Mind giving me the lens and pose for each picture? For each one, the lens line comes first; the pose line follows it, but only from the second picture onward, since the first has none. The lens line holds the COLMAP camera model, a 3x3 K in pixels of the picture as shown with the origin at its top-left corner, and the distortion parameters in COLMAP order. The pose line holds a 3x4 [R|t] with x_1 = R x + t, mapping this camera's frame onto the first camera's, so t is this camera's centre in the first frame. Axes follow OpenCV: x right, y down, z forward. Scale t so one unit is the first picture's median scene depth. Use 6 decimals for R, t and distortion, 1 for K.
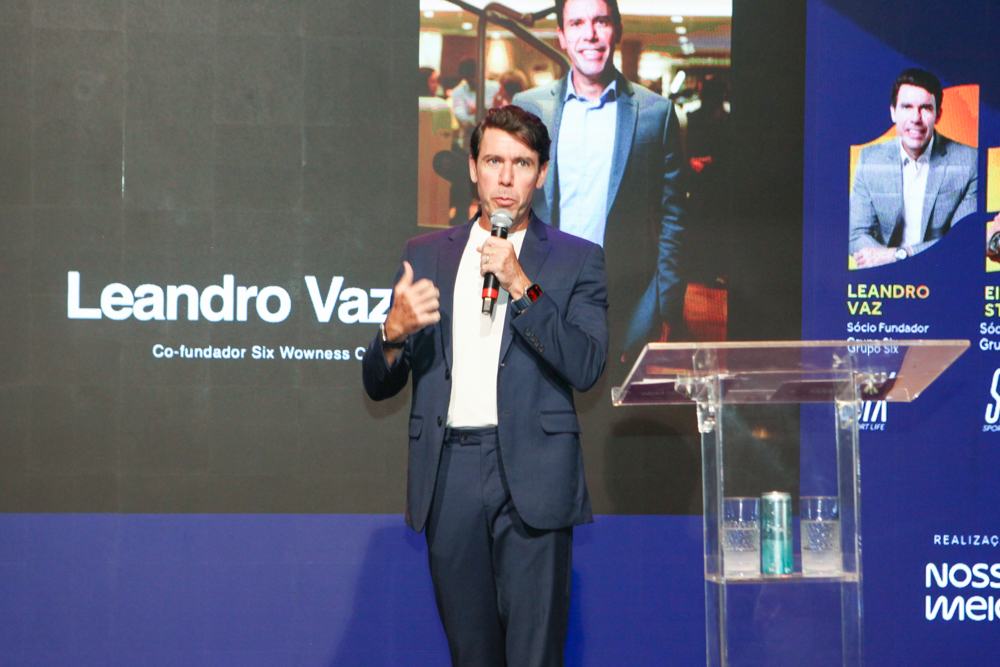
lens RADIAL K [[2320.9, 0, 507.6], [0, 2320.9, 319.1], [0, 0, 1]] dist [0.186743, 0.389509]
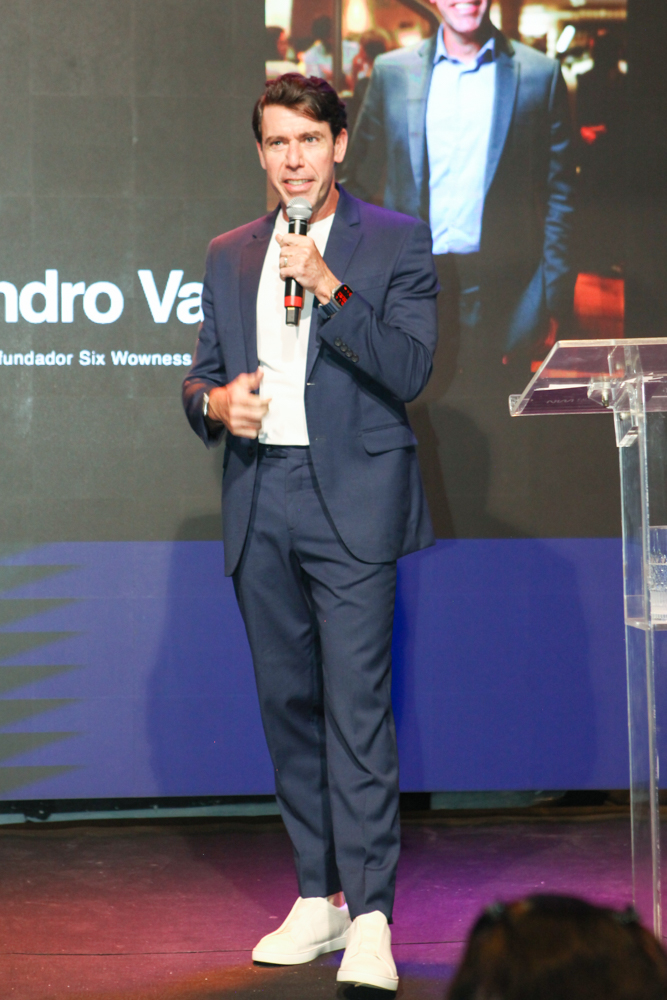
lens RADIAL K [[2413.5, 0, 299.9], [0, 2413.5, 414.6], [0, 0, 1]] dist [0.174376, 0.412948]
pose [[0.999692, -0.011990, -0.021742, -0.007589], [0.012809, 0.999198, 0.037928, 0.001984], [0.021270, -0.038195, 0.999044, 0.092837]]
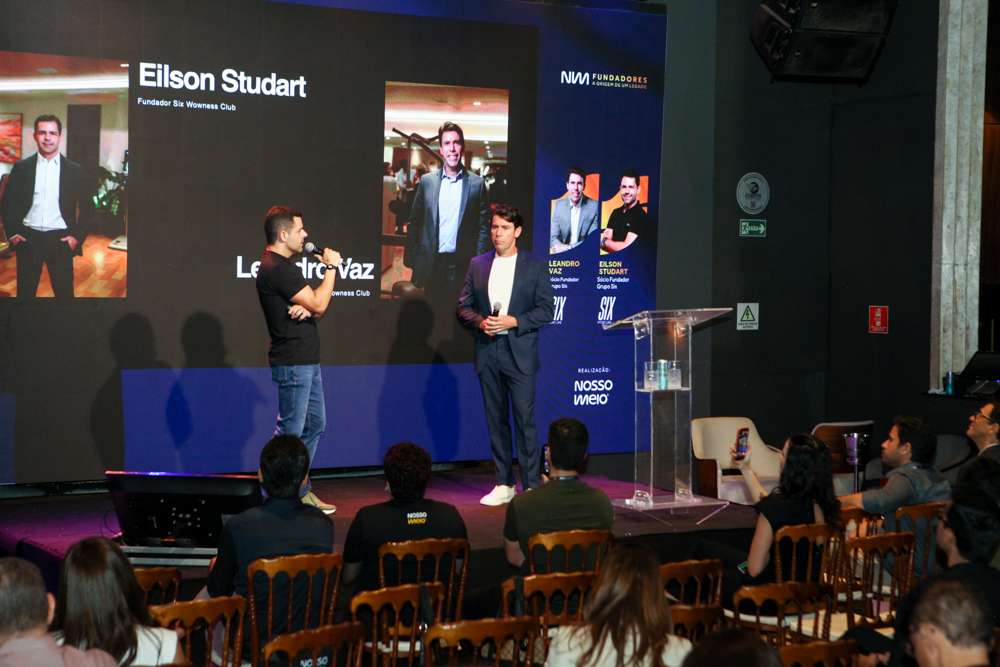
lens RADIAL K [[1886.5, 0, 500.0], [0, 1886.5, 333.5], [0, 0, 1]] dist [0.197176, 0.106077]
pose [[0.908565, -0.012611, 0.417553, -0.684048], [-0.021931, 0.996726, 0.077823, -0.088344], [-0.417167, -0.079865, 0.905314, -0.671958]]
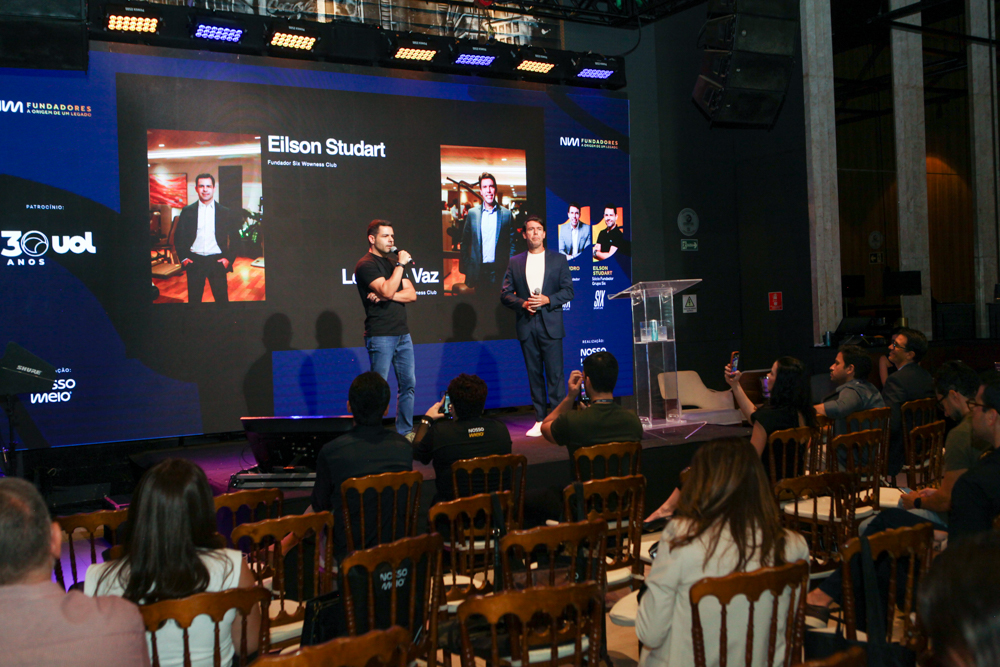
lens RADIAL K [[1025.0, 0, 500.0], [0, 1025.0, 333.5], [0, 0, 1]] dist [-0.073786, 0.171384]
pose [[0.911440, -0.051438, 0.408204, -0.540159], [0.031572, 0.997973, 0.055261, -0.003186], [-0.410219, -0.037479, 0.911216, -0.301273]]
